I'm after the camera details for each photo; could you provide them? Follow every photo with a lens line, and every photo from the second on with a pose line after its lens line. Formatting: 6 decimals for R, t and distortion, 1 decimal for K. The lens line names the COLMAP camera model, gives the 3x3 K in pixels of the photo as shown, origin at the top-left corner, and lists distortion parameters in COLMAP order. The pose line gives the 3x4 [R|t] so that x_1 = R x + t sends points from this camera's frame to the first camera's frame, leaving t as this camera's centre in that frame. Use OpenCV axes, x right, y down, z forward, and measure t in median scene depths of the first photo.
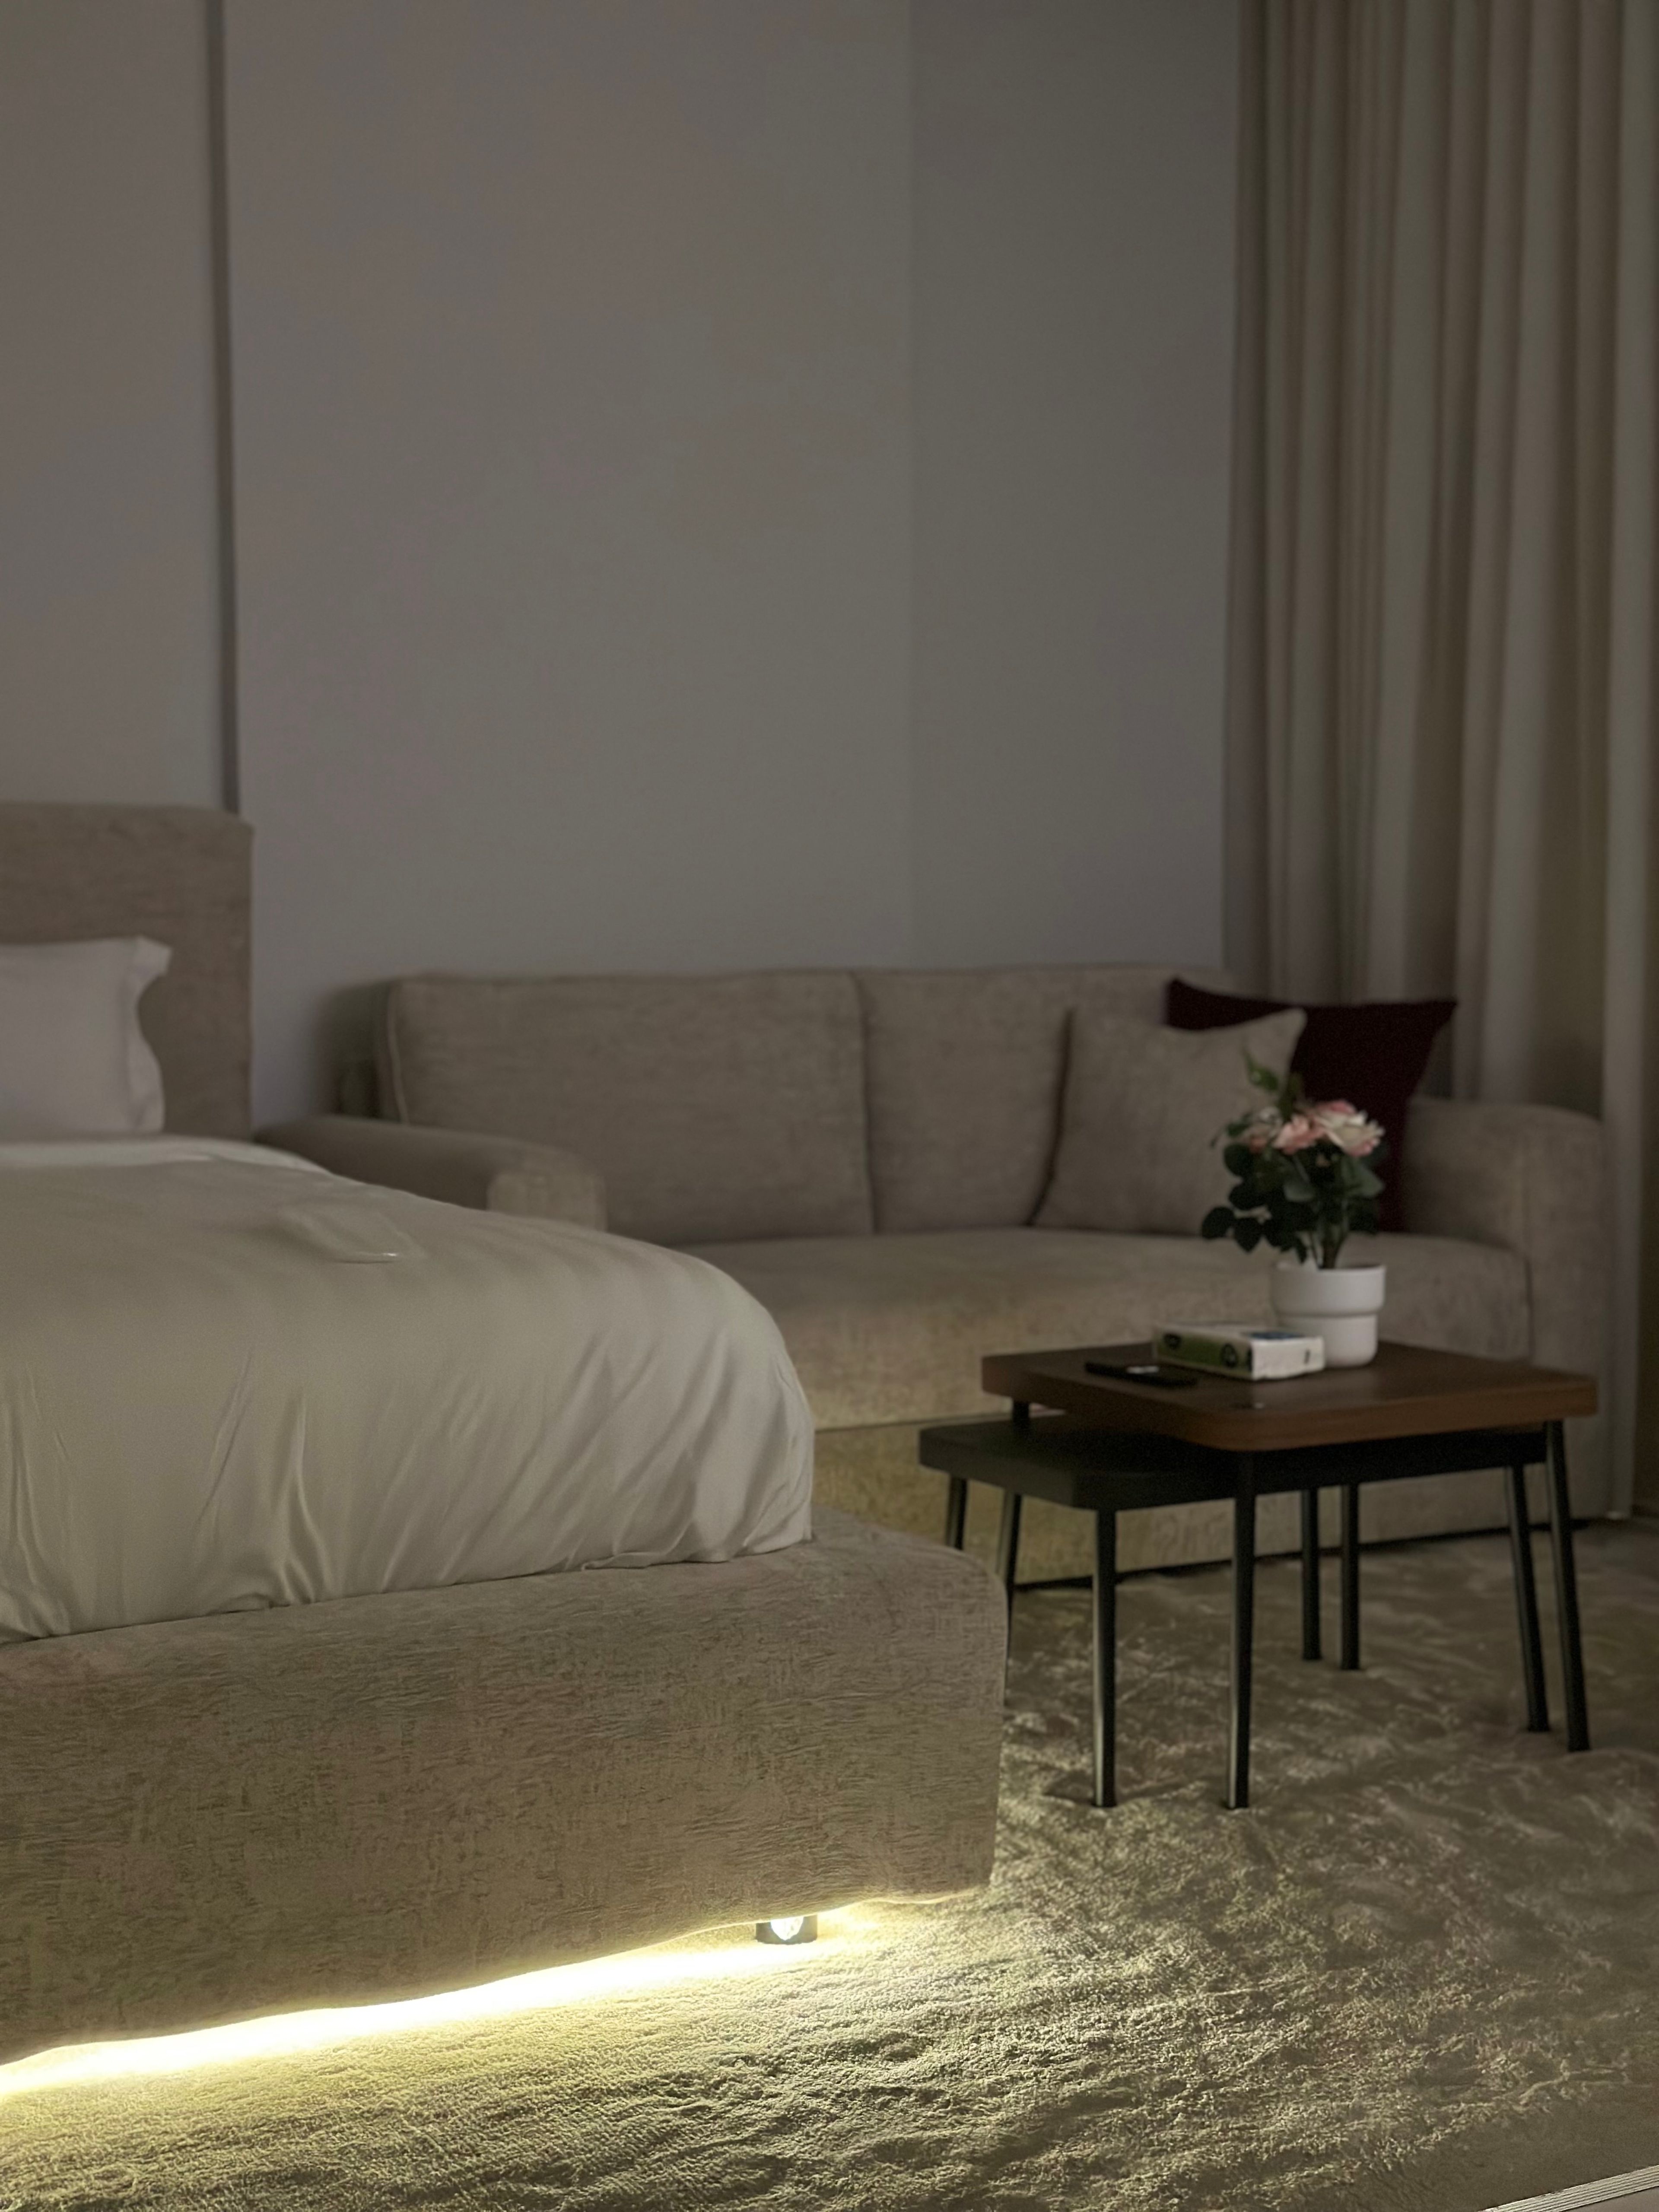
lens RADIAL K [[3122.3, 0, 828.7], [0, 3122.3, 1150.6], [0, 0, 1]] dist [0.292614, -0.684131]
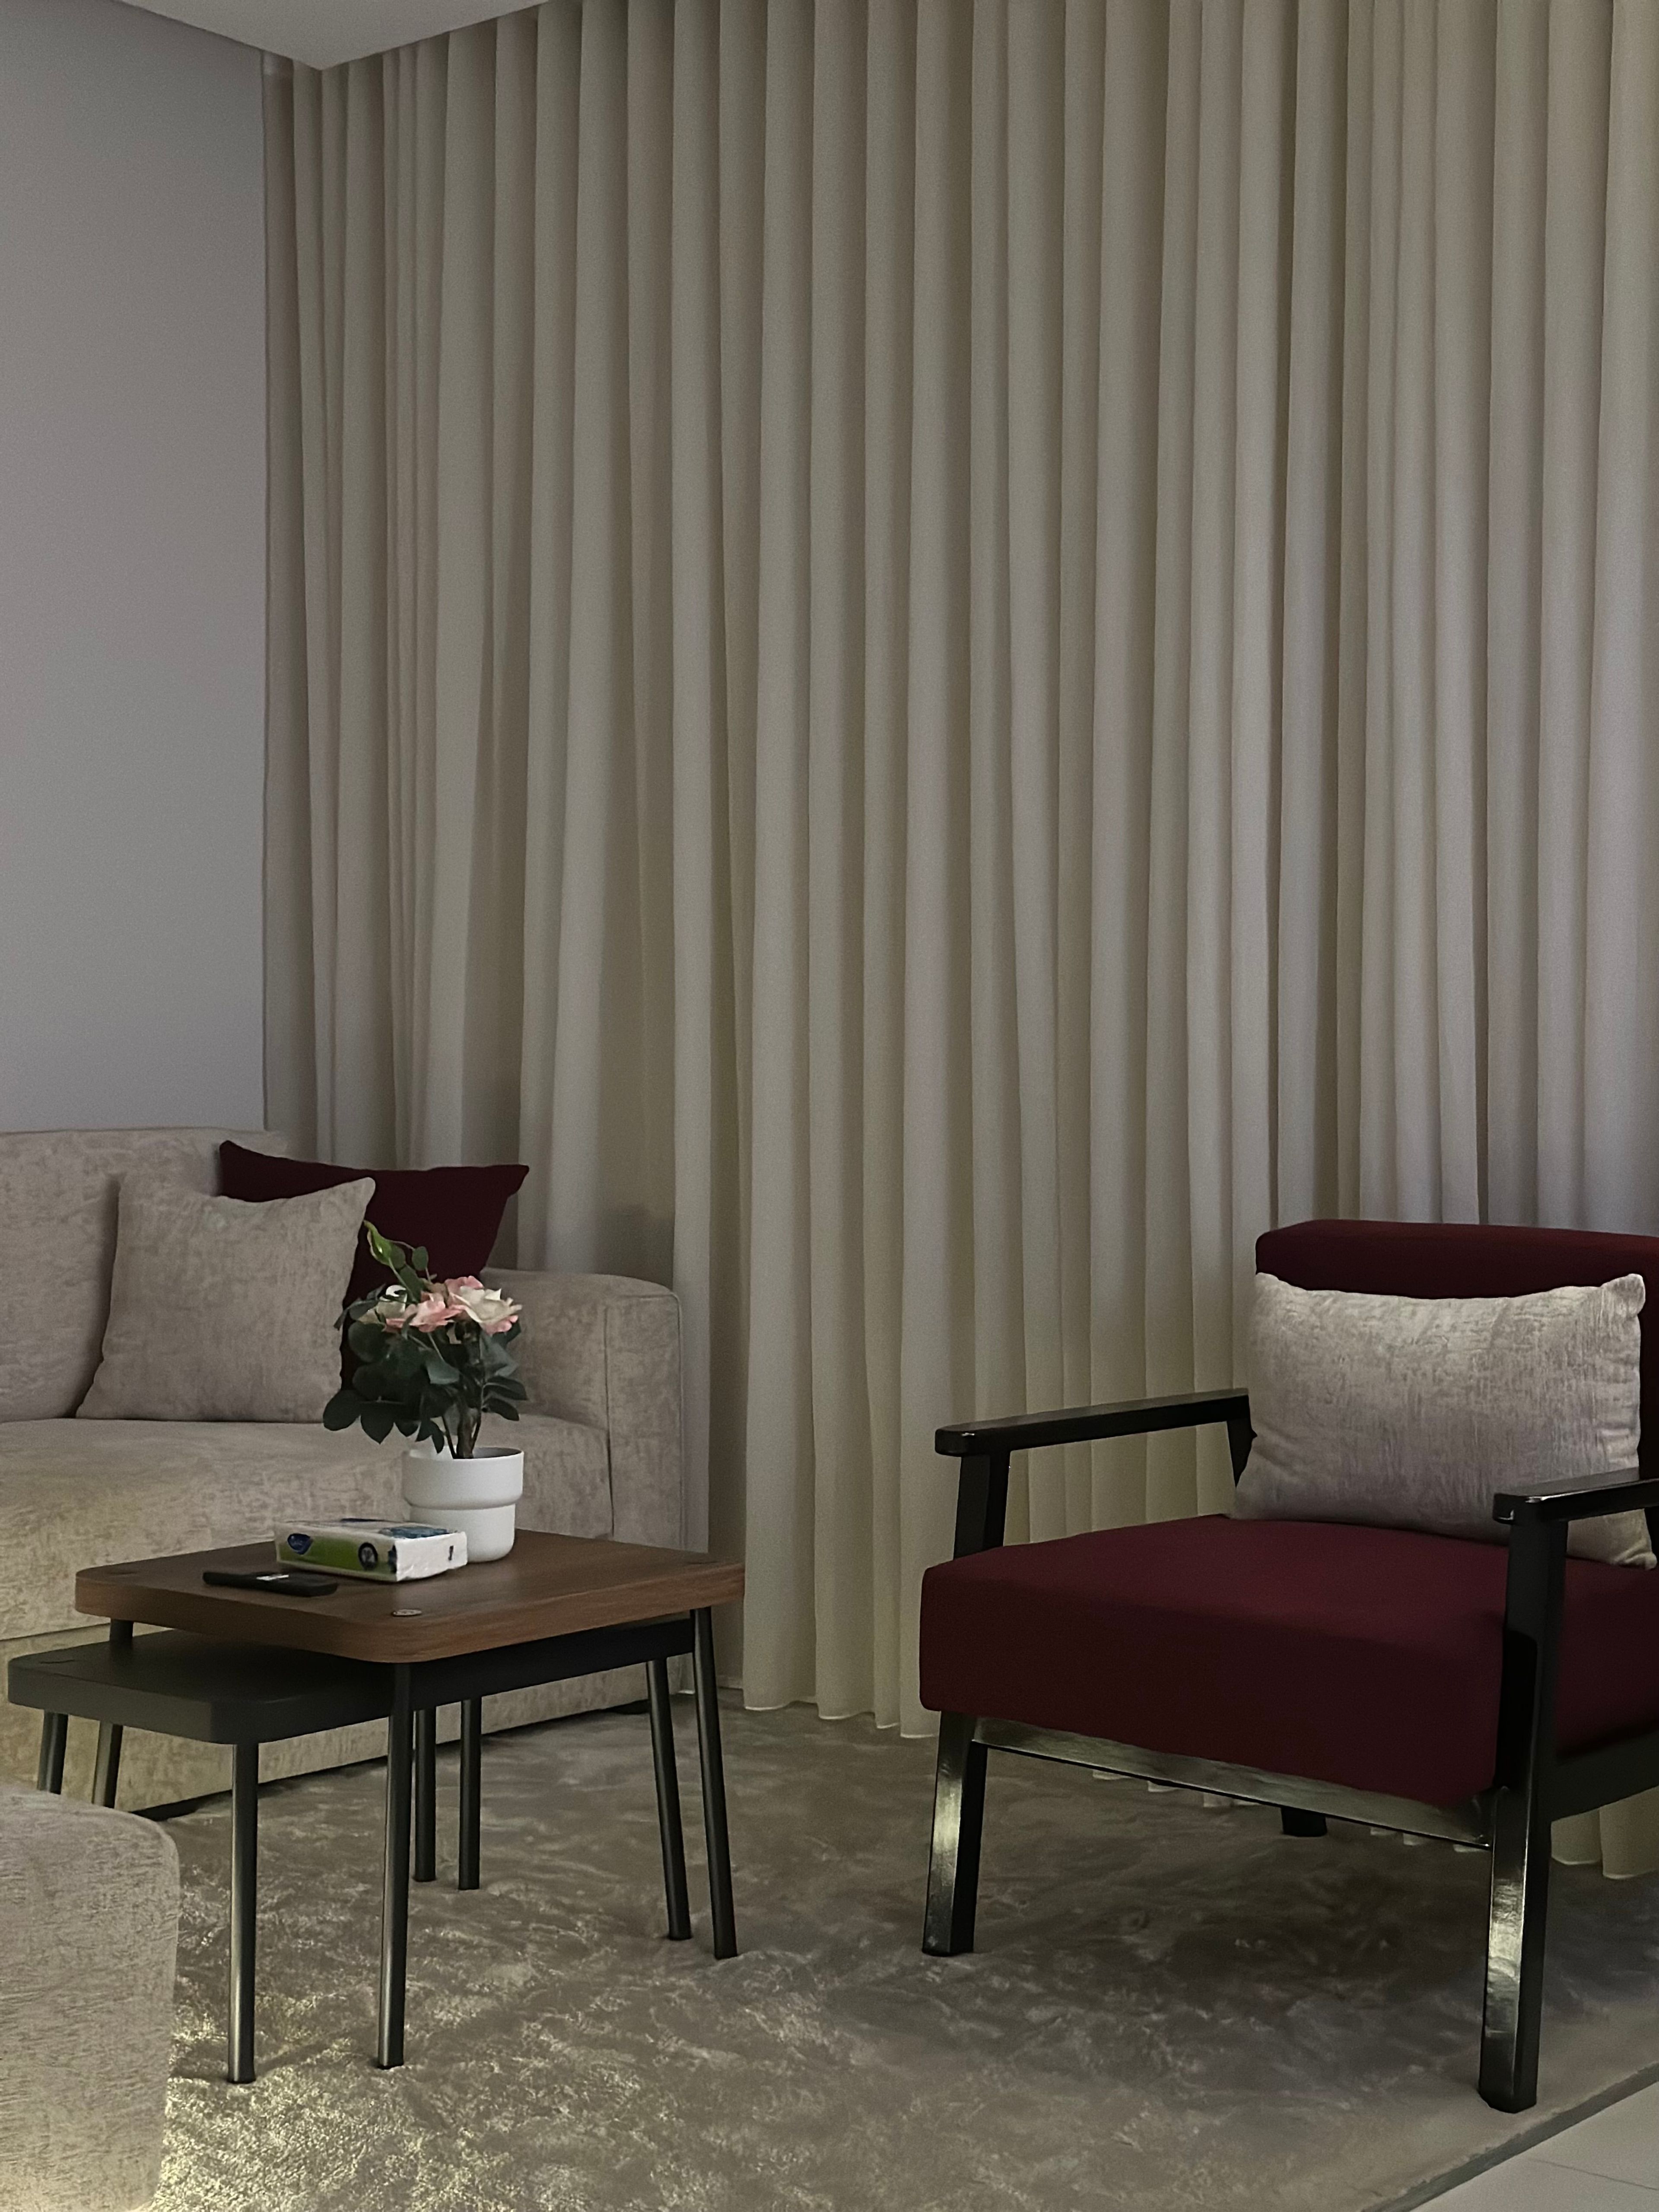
lens RADIAL K [[3122.3, 0, 828.7], [0, 3122.3, 1150.6], [0, 0, 1]] dist [0.292614, -0.684131]
pose [[0.940343, 0.001101, 0.340226, -0.060173], [0.016453, 0.998678, -0.048705, -0.005964], [-0.339830, 0.051397, 0.939081, 0.086250]]
